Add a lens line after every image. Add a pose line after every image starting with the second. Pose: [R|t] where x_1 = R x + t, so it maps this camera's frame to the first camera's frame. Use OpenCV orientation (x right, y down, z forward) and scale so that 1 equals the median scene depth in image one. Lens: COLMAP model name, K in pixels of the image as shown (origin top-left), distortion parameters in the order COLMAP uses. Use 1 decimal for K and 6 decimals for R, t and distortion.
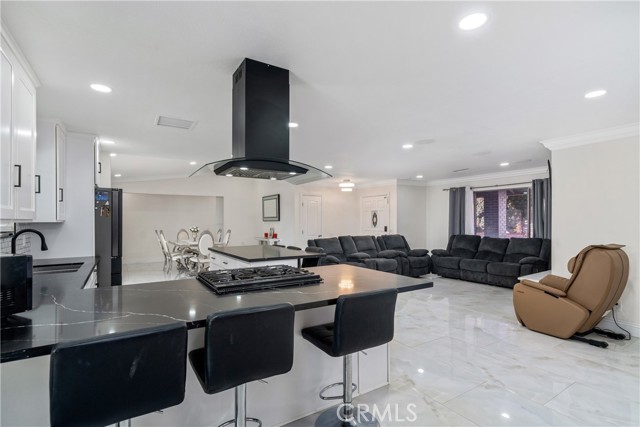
lens RADIAL K [[314.5, 0, 317.9], [0, 314.5, 218.6], [0, 0, 1]] dist [0.005614, -0.000836]
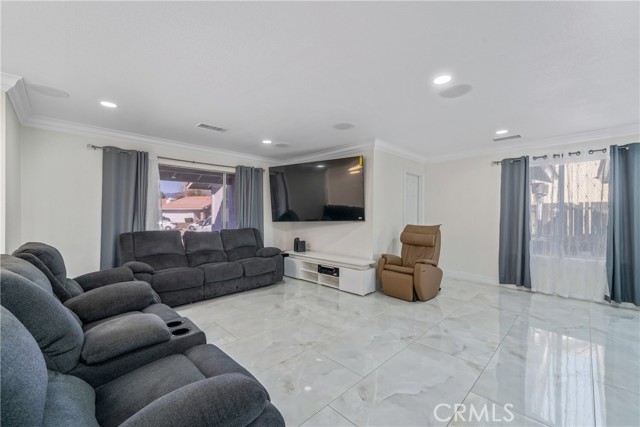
lens RADIAL K [[253.7, 0, 322.3], [0, 253.7, 215.6], [0, 0, 1]] dist [-0.000096, 0.000652]
pose [[-0.211198, 0.000322, 0.977443, -0.083051], [-0.008100, 0.999965, -0.002079, 0.019778], [-0.977410, -0.008357, -0.211188, 0.774731]]
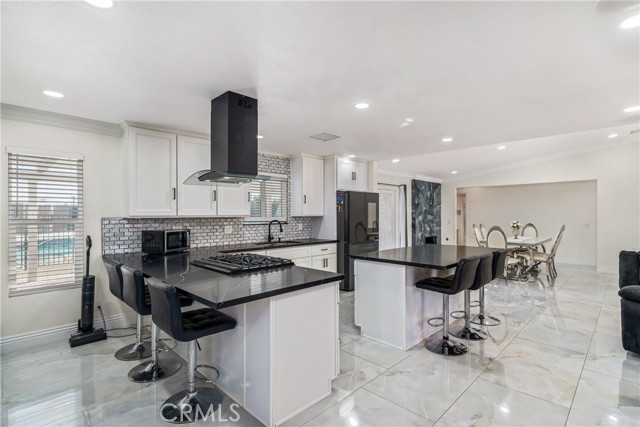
lens RADIAL K [[314.5, 0, 318.5], [0, 314.5, 209.9], [0, 0, 1]] dist [0.005614, -0.000836]
pose [[0.226847, -0.008205, -0.973896, 0.335514], [0.006897, 0.999953, -0.006818, -0.003828], [0.973906, -0.005171, 0.226893, 0.315181]]
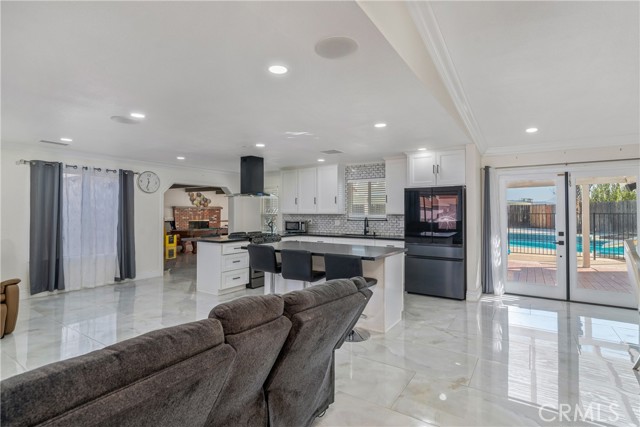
lens RADIAL K [[314.5, 0, 320.9], [0, 314.5, 210.5], [0, 0, 1]] dist [0.005614, -0.000836]
pose [[-0.911614, -0.001399, -0.411045, 0.108917], [0.004610, 0.999897, -0.013628, 0.006203], [0.411022, -0.014318, -0.911513, 1.089346]]
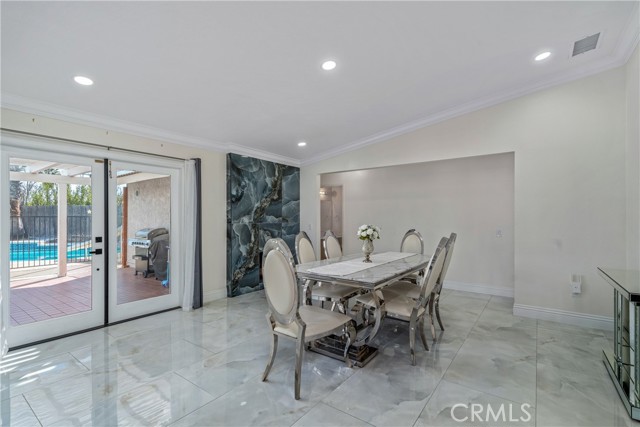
lens RADIAL K [[302.8, 0, 320.3], [0, 302.8, 217.2], [0, 0, 1]] dist [0.005336, 0.000357]
pose [[0.358146, 0.000206, -0.933665, -0.040024], [0.003937, 0.999991, 0.001731, 0.013227], [0.933657, -0.004296, 0.358142, 0.860485]]
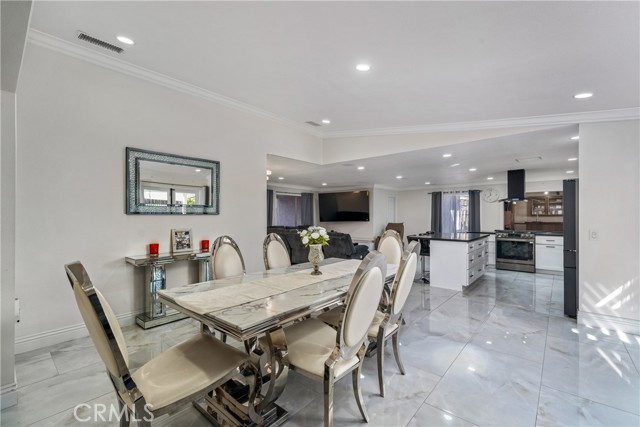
lens RADIAL K [[279.3, 0, 317.3], [0, 279.3, 214.1], [0, 0, 1]] dist [-0.000015, 0.000008]
pose [[-0.284557, 0.009127, 0.958616, -0.722926], [-0.004947, 0.999927, -0.010989, 0.013527], [-0.958646, -0.007869, -0.284491, 1.158908]]
